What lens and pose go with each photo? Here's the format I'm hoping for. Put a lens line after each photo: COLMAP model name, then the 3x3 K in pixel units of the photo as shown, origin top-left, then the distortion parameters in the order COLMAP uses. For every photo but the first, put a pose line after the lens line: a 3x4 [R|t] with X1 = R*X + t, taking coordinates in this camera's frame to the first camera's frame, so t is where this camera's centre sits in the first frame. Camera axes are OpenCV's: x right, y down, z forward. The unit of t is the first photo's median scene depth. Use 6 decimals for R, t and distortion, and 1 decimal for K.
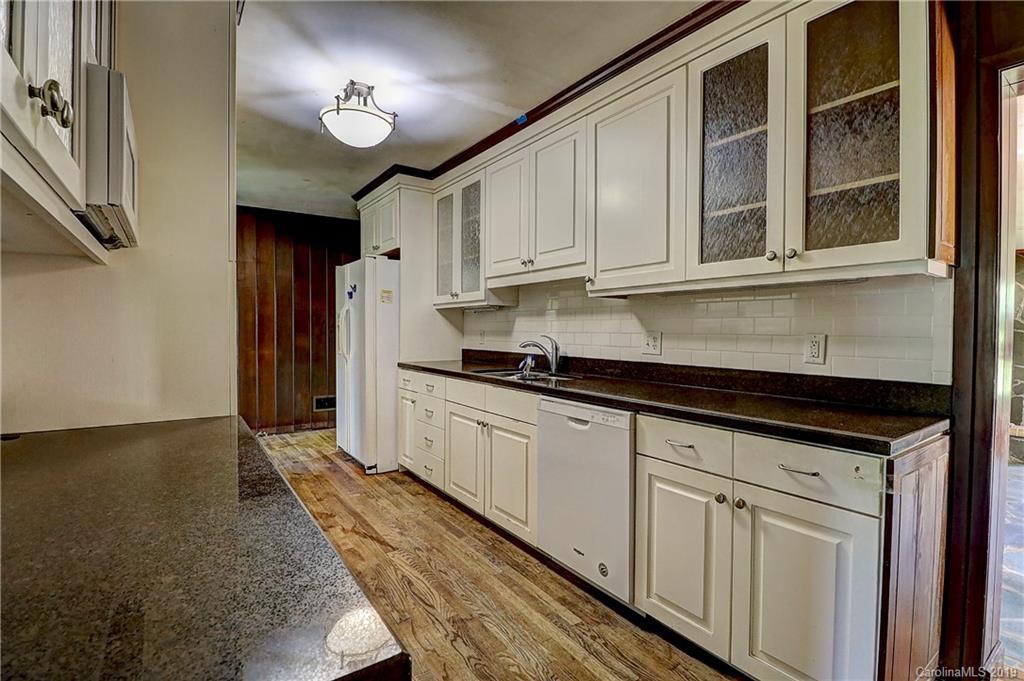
lens RADIAL K [[476.9, 0, 512.0], [0, 476.9, 340.5], [0, 0, 1]] dist [0.002386, 0.000071]
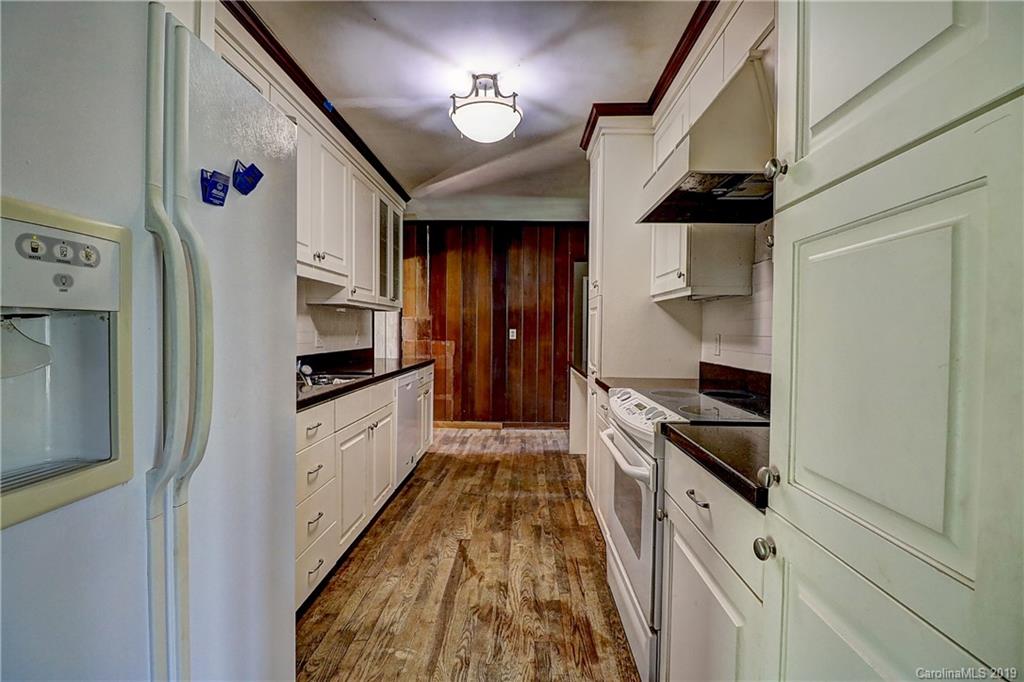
lens RADIAL K [[476.9, 0, 512.0], [0, 476.9, 341.0], [0, 0, 1]] dist [0.002386, 0.000071]
pose [[-0.802367, -0.027151, 0.596213, -0.845232], [-0.001649, 0.999062, 0.043277, -0.042007], [-0.596829, 0.033741, -0.801659, 1.563569]]
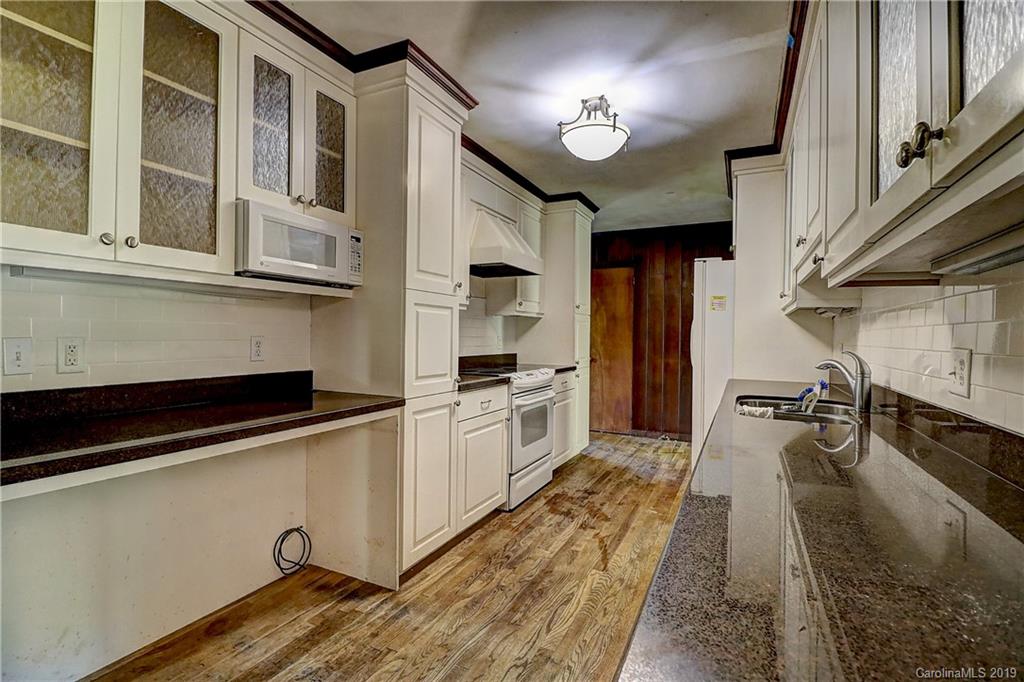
lens RADIAL K [[476.9, 0, 512.0], [0, 476.9, 341.0], [0, 0, 1]] dist [0.002386, 0.000071]
pose [[0.484343, 0.009152, -0.874831, 0.438180], [-0.029631, 0.999543, -0.005948, -0.006643], [0.874376, 0.028803, 0.484393, 0.324405]]
